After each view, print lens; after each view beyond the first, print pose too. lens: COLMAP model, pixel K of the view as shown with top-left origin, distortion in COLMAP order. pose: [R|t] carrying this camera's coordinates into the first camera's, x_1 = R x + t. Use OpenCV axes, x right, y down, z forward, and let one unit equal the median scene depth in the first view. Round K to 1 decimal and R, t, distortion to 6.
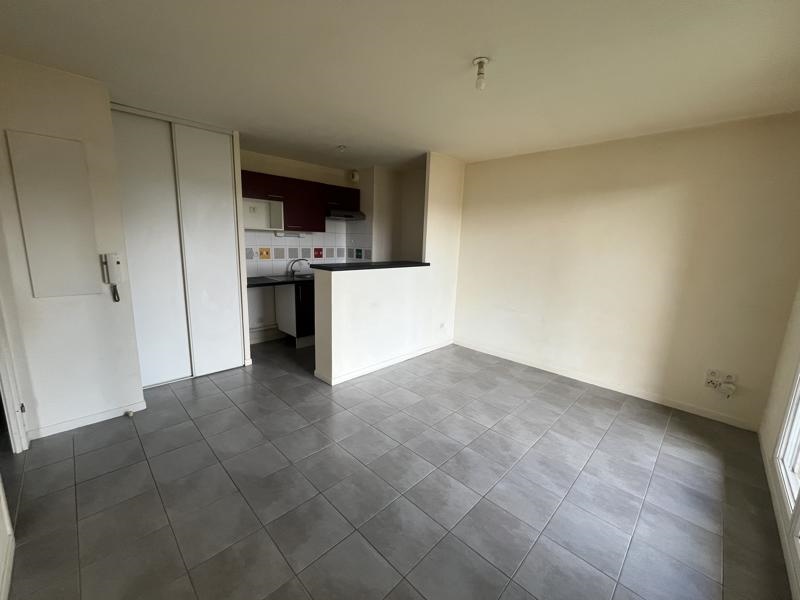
lens RADIAL K [[325.9, 0, 400.2], [0, 325.9, 298.8], [0, 0, 1]] dist [-0.002119, 0.000435]
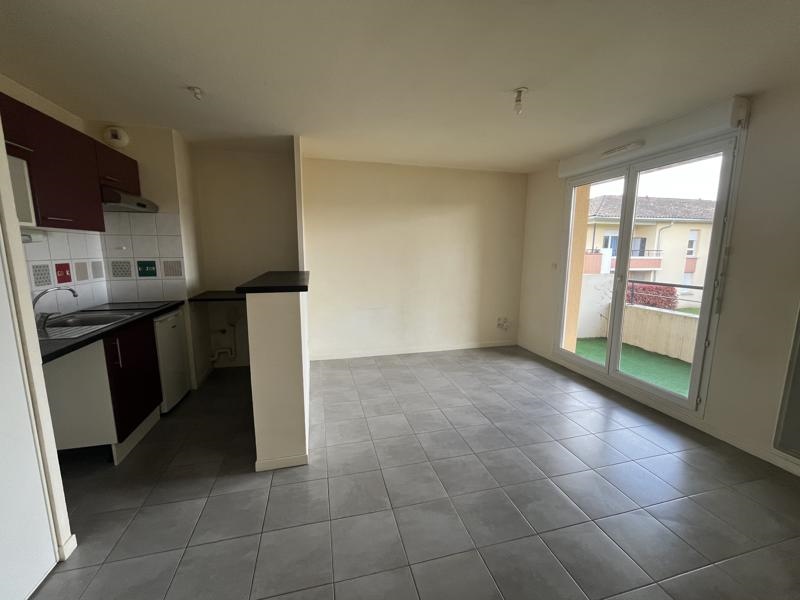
lens RADIAL K [[325.9, 0, 397.3], [0, 325.9, 298.9], [0, 0, 1]] dist [-0.002119, 0.000435]
pose [[0.516405, -0.156871, 0.841853, -0.520423], [0.166052, 0.982762, 0.081269, -0.072142], [-0.840091, 0.097823, 0.533553, 0.386064]]
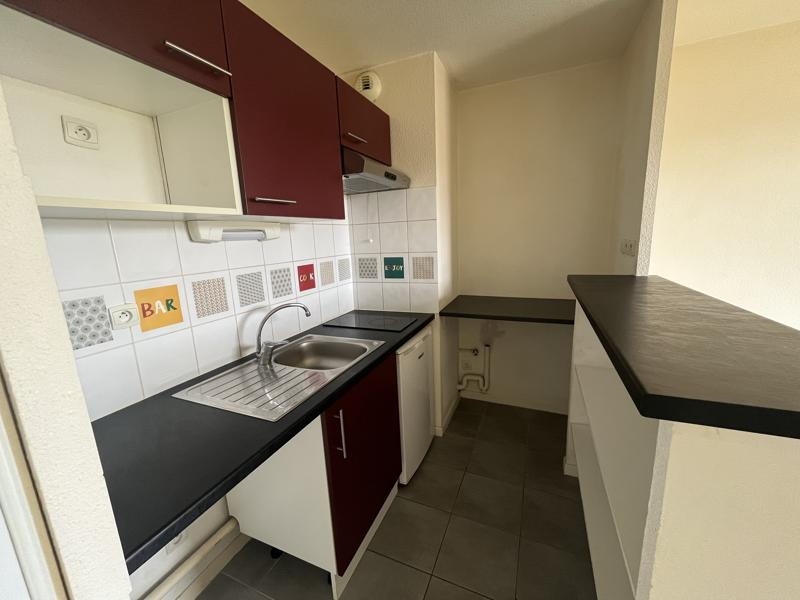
lens RADIAL K [[325.9, 0, 399.4], [0, 325.9, 299.6], [0, 0, 1]] dist [-0.002119, 0.000435]
pose [[0.927354, -0.139959, 0.347025, -0.361289], [0.135996, 0.990059, 0.035879, -0.143023], [-0.348597, 0.013921, 0.937169, 0.755551]]
